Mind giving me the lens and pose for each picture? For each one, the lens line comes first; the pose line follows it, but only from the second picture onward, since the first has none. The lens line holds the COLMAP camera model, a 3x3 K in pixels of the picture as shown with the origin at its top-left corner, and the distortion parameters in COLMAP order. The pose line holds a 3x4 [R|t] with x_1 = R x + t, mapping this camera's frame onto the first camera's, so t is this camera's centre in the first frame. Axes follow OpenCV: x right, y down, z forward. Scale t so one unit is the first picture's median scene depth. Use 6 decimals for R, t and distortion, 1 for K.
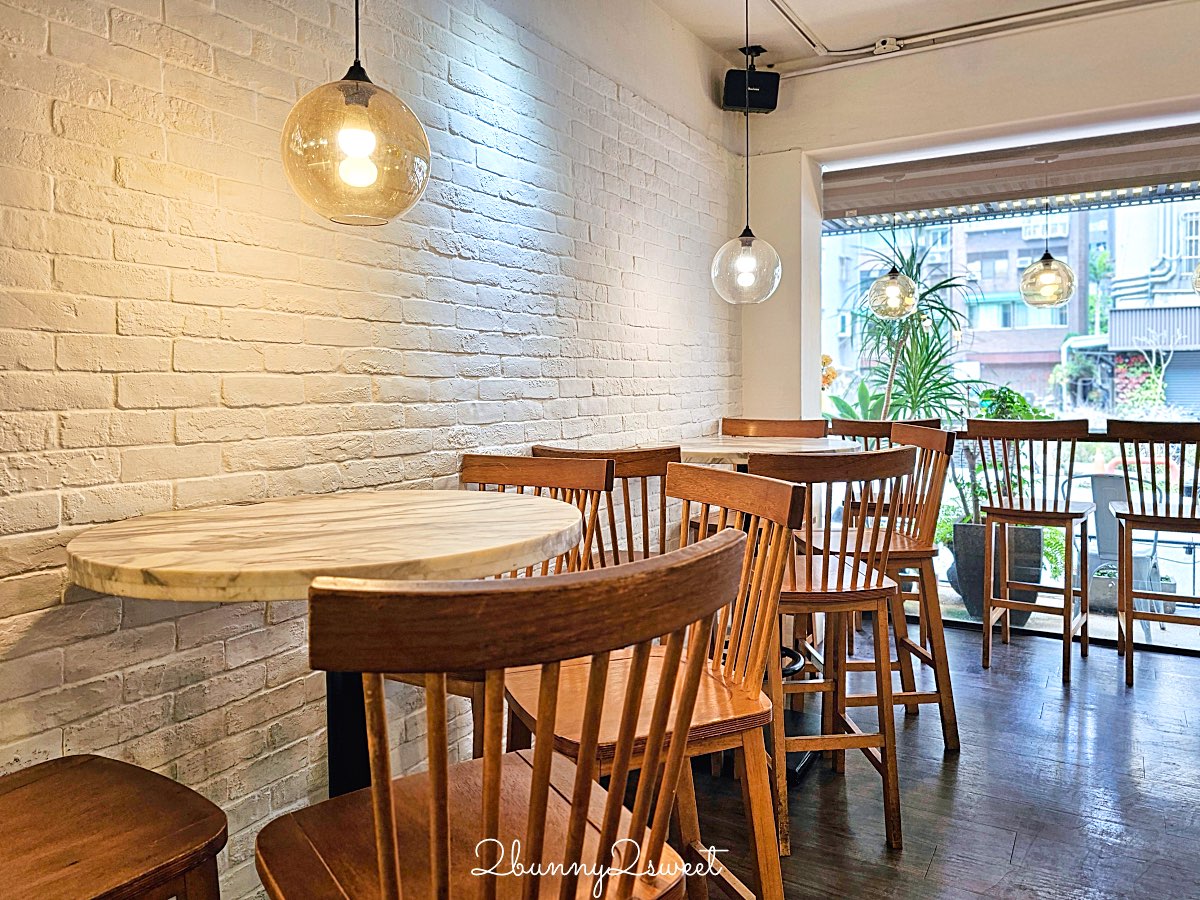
lens RADIAL K [[868.1, 0, 634.1], [0, 868.1, 420.5], [0, 0, 1]] dist [-0.014511, 0.003101]
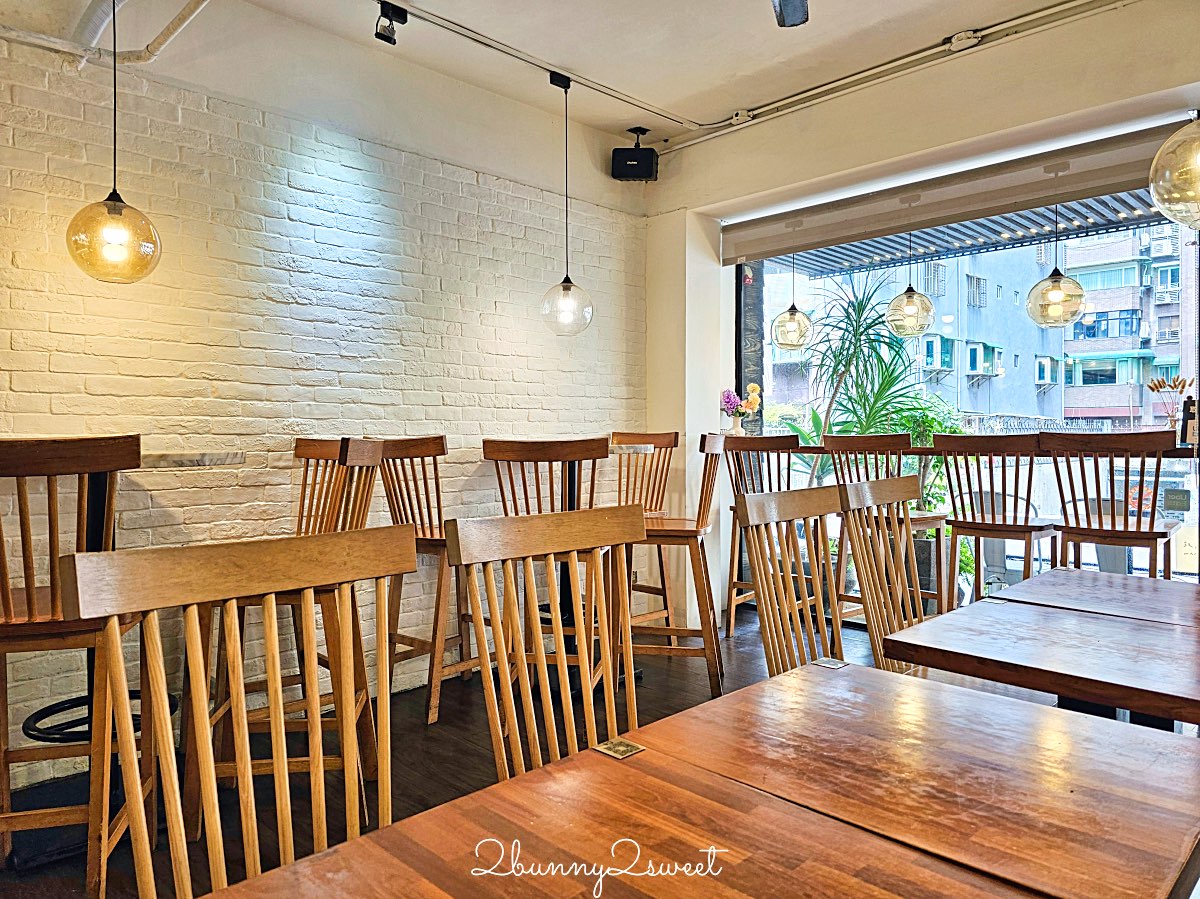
lens RADIAL K [[819.5, 0, 602.2], [0, 819.5, 445.7], [0, 0, 1]] dist [0.004712, -0.016962]
pose [[0.962164, 0.014987, -0.272057, 0.653524], [-0.021612, 0.999538, -0.021373, 0.068121], [0.271611, 0.026444, 0.962044, -0.182771]]
